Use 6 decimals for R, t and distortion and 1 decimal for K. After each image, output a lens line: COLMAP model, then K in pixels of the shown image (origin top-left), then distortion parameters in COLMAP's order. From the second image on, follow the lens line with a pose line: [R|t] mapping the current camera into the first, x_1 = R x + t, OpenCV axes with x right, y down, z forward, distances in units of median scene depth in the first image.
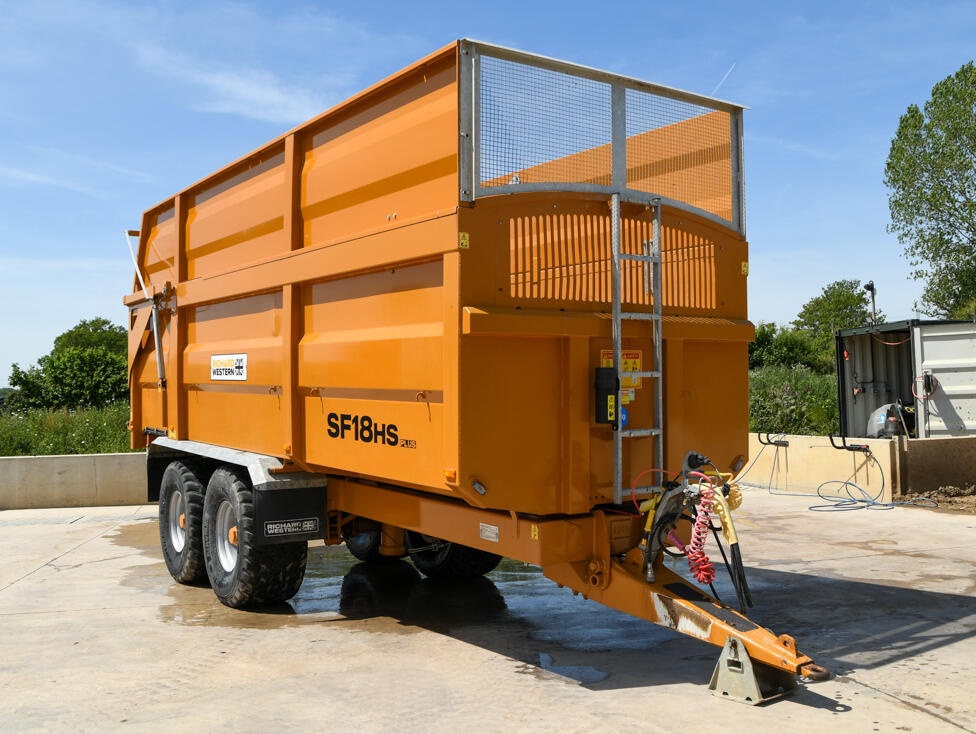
lens RADIAL K [[949.8, 0, 499.6], [0, 949.8, 351.5], [0, 0, 1]] dist [-0.102799, 0.018767]
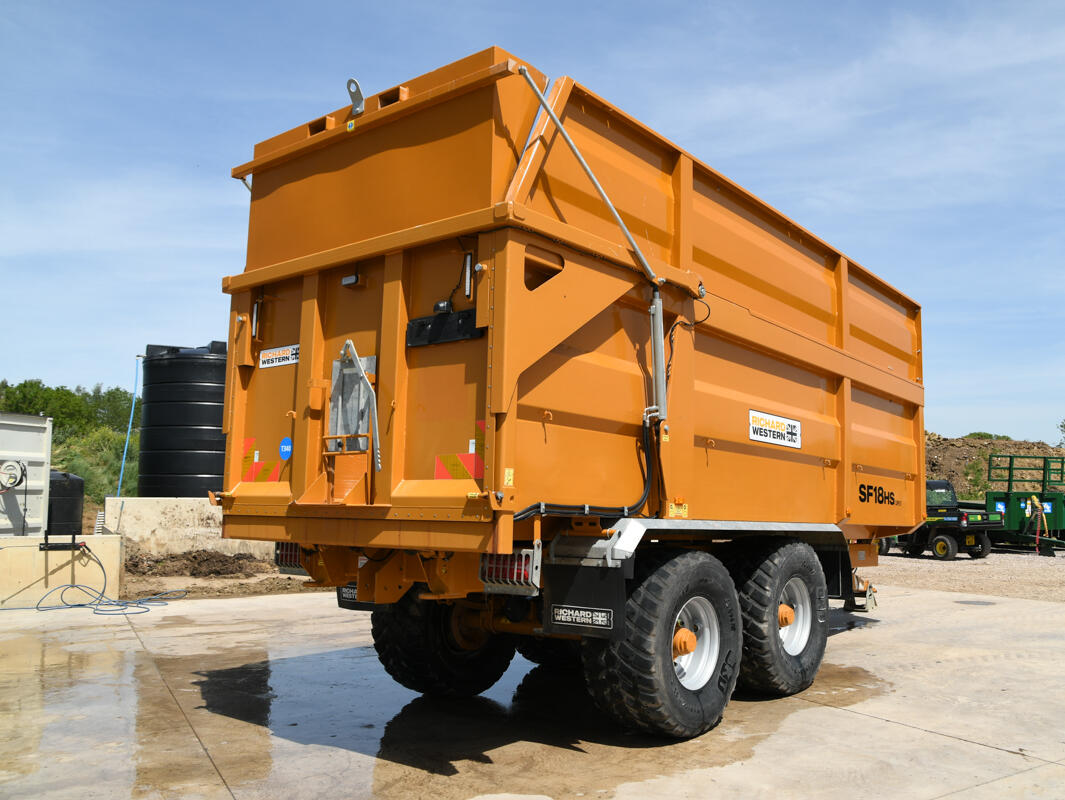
lens RADIAL K [[930.7, 0, 588.6], [0, 930.7, 400.6], [0, 0, 1]] dist [-0.087433, 0.005766]
pose [[-0.305395, 0.123933, 0.944126, -1.498245], [-0.041667, 0.988805, -0.143276, 0.172159], [-0.951314, -0.083095, -0.296812, 2.002522]]
